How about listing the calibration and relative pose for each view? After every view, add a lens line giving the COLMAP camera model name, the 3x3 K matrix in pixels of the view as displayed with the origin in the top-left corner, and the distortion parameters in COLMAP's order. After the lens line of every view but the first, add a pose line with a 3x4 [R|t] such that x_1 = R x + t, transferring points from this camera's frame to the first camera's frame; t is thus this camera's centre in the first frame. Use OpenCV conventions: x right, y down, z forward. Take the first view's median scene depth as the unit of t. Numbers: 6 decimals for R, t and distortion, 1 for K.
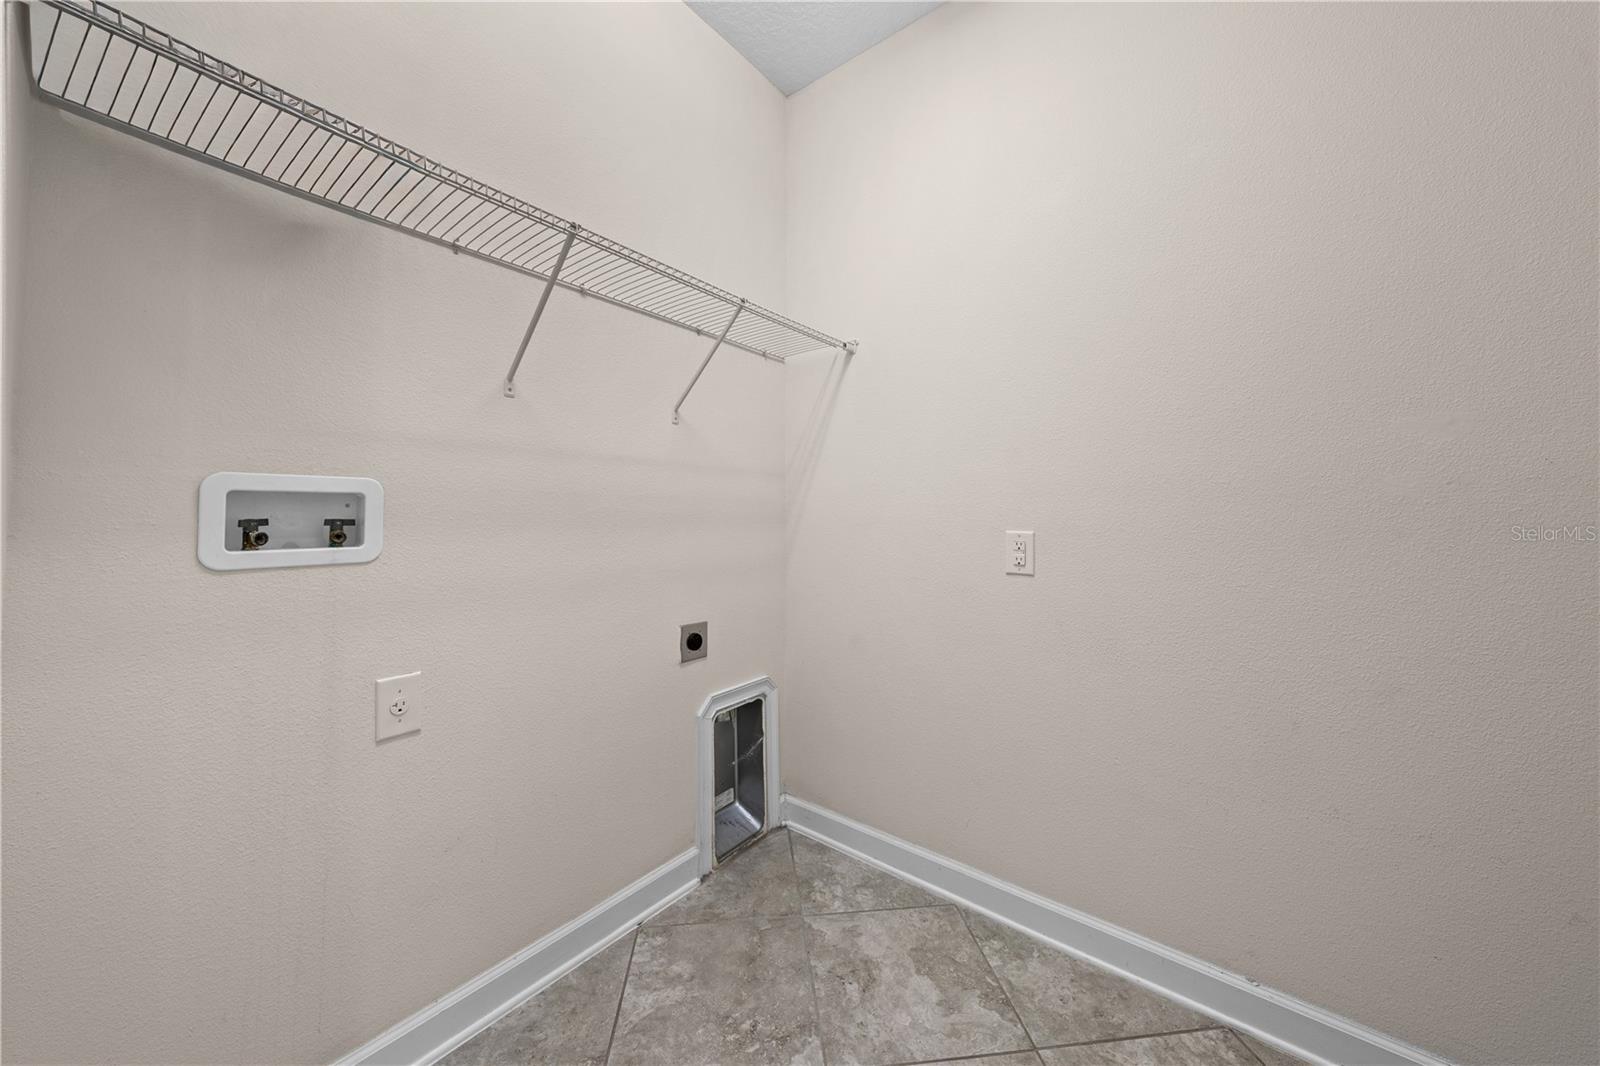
lens RADIAL K [[541.8, 0, 799.8], [0, 541.8, 530.4], [0, 0, 1]] dist [-0.001420, -0.000158]
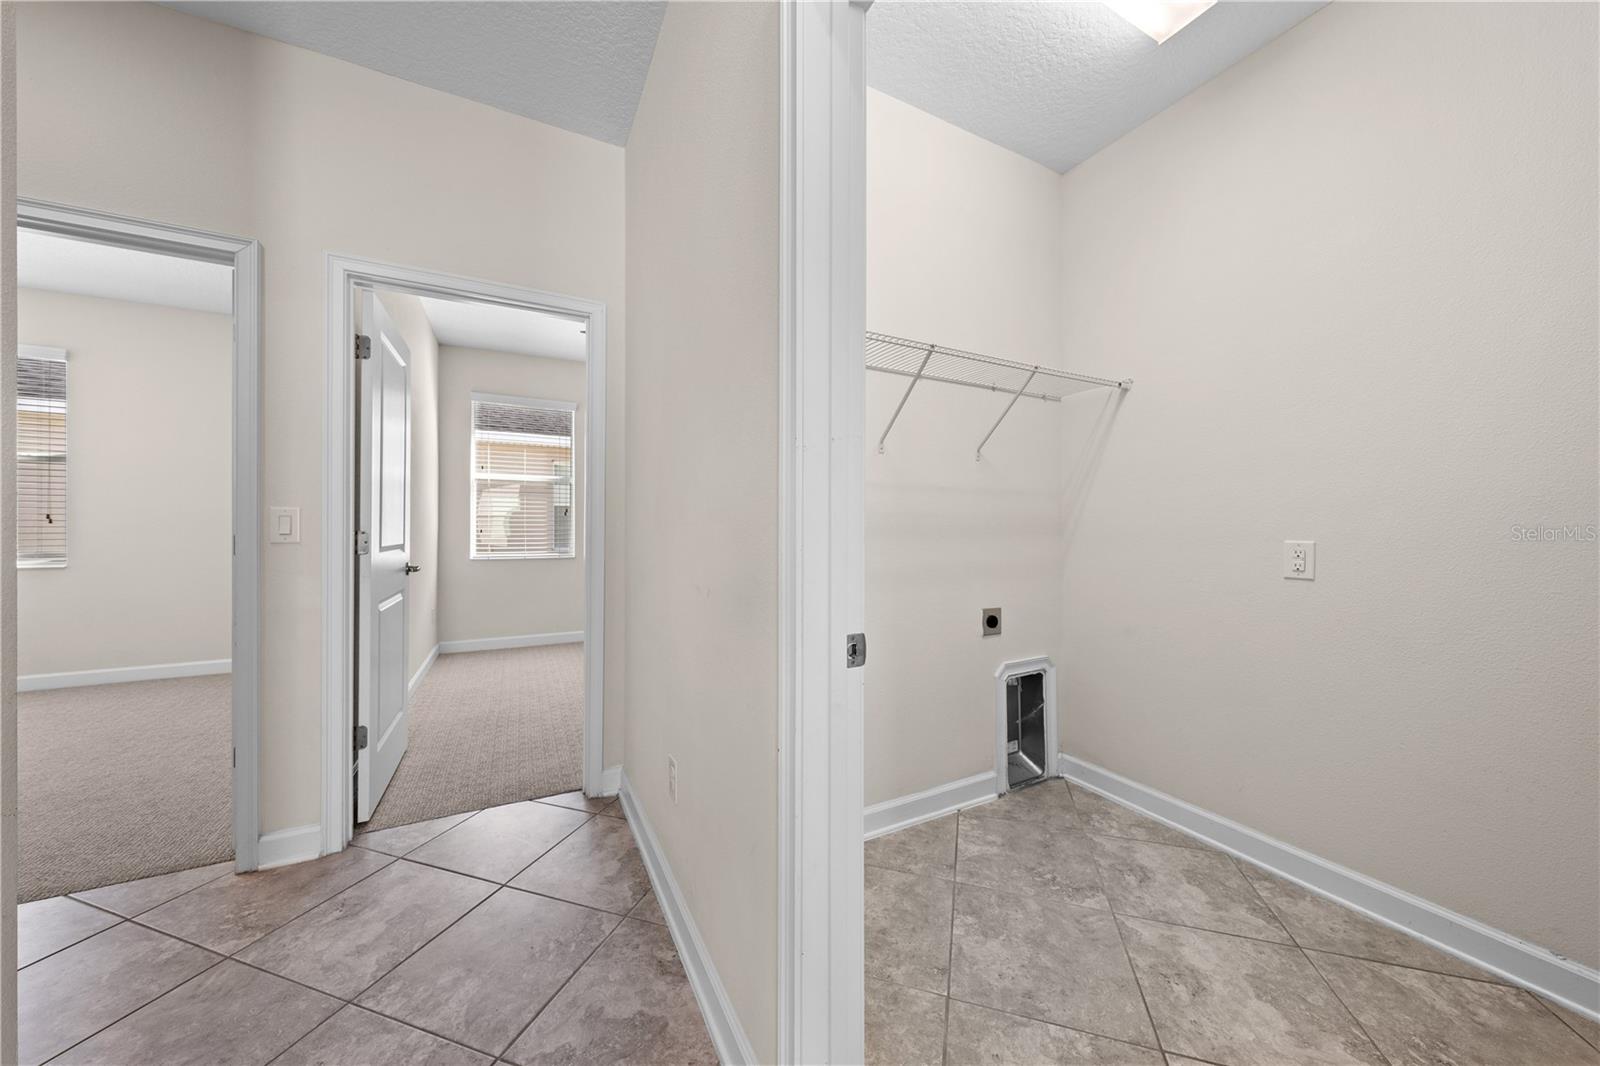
lens RADIAL K [[545.6, 0, 804.1], [0, 545.6, 541.5], [0, 0, 1]] dist [-0.000416, 0.000256]
pose [[0.918013, 0.006738, -0.396494, -0.094398], [-0.007488, 0.999972, -0.000344, 0.010702], [0.396481, 0.003285, 0.918037, -0.466122]]
